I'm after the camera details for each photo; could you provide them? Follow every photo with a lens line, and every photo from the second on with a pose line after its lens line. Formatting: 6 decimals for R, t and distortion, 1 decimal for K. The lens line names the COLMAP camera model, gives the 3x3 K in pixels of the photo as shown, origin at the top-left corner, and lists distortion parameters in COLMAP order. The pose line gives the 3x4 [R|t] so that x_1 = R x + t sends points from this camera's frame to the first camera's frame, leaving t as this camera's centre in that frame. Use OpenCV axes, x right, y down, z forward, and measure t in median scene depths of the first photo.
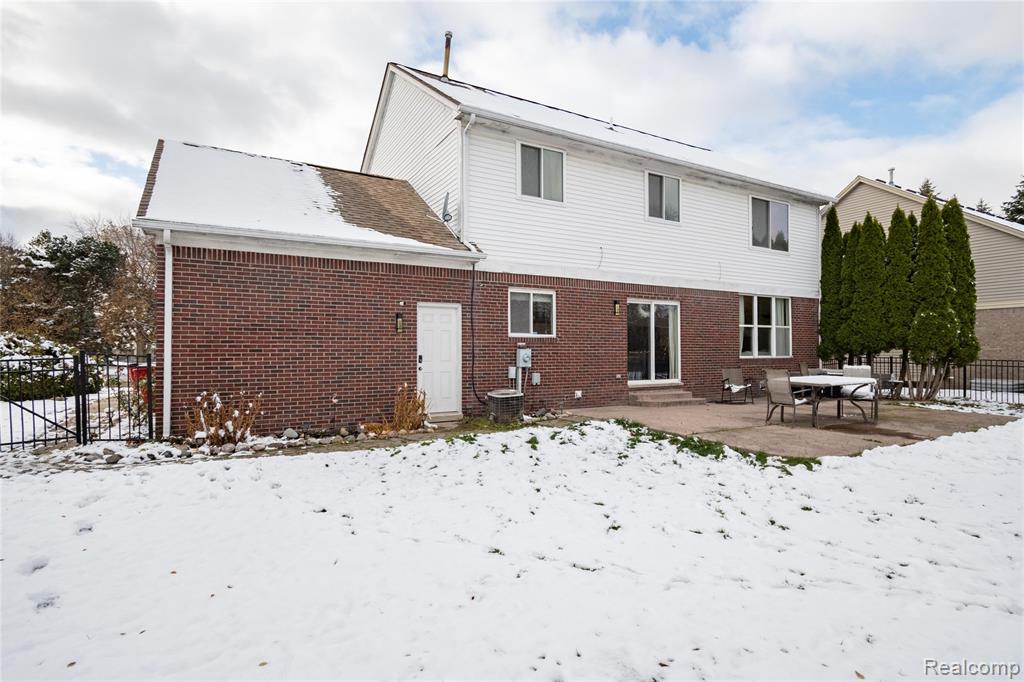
lens RADIAL K [[525.3, 0, 512.0], [0, 525.3, 341.0], [0, 0, 1]] dist [0.001744, 0.000014]
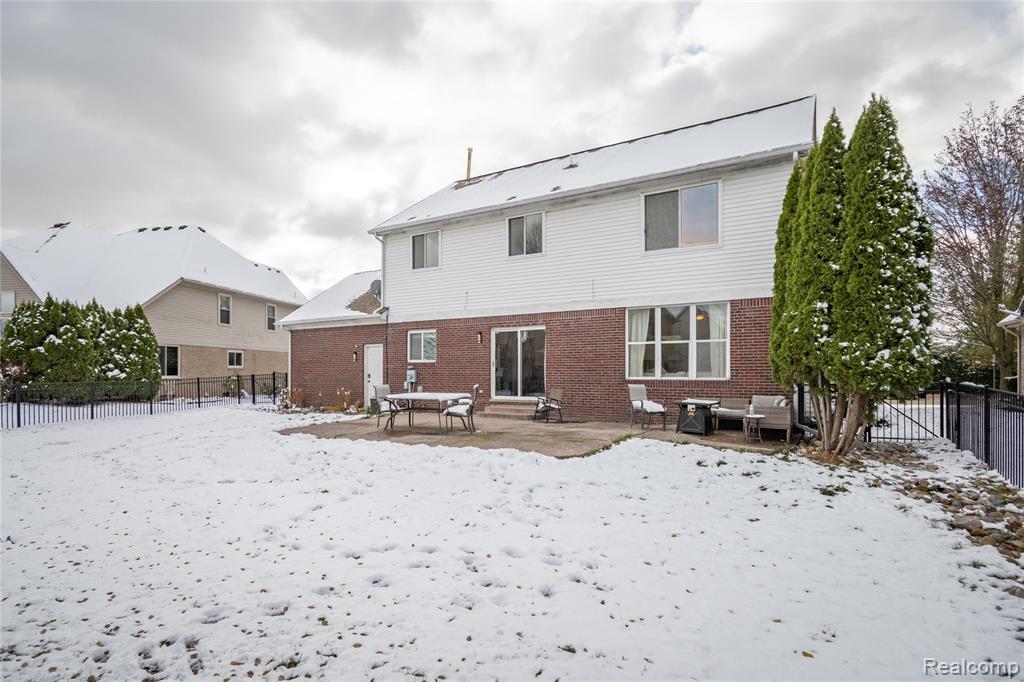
lens RADIAL K [[515.5, 0, 512.6], [0, 515.5, 379.9], [0, 0, 1]] dist [-0.002631, -0.000522]
pose [[0.495493, 0.012194, -0.868526, 1.406720], [0.015938, 0.999605, 0.023127, 0.012658], [0.868466, -0.025302, 0.495103, 0.479938]]
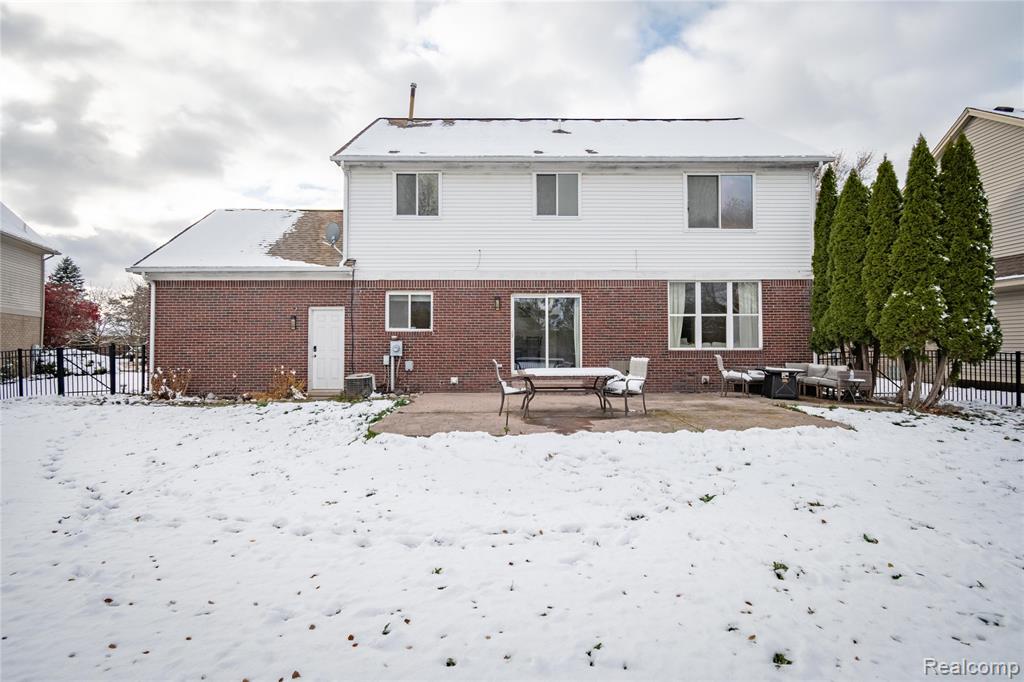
lens RADIAL K [[502.6, 0, 512.0], [0, 502.6, 341.0], [0, 0, 1]] dist [-0.001540, -0.000319]
pose [[0.875729, -0.006390, -0.482760, 0.781499], [0.010720, 0.999923, 0.006211, 0.010120], [0.482683, -0.010615, 0.875731, 0.097305]]
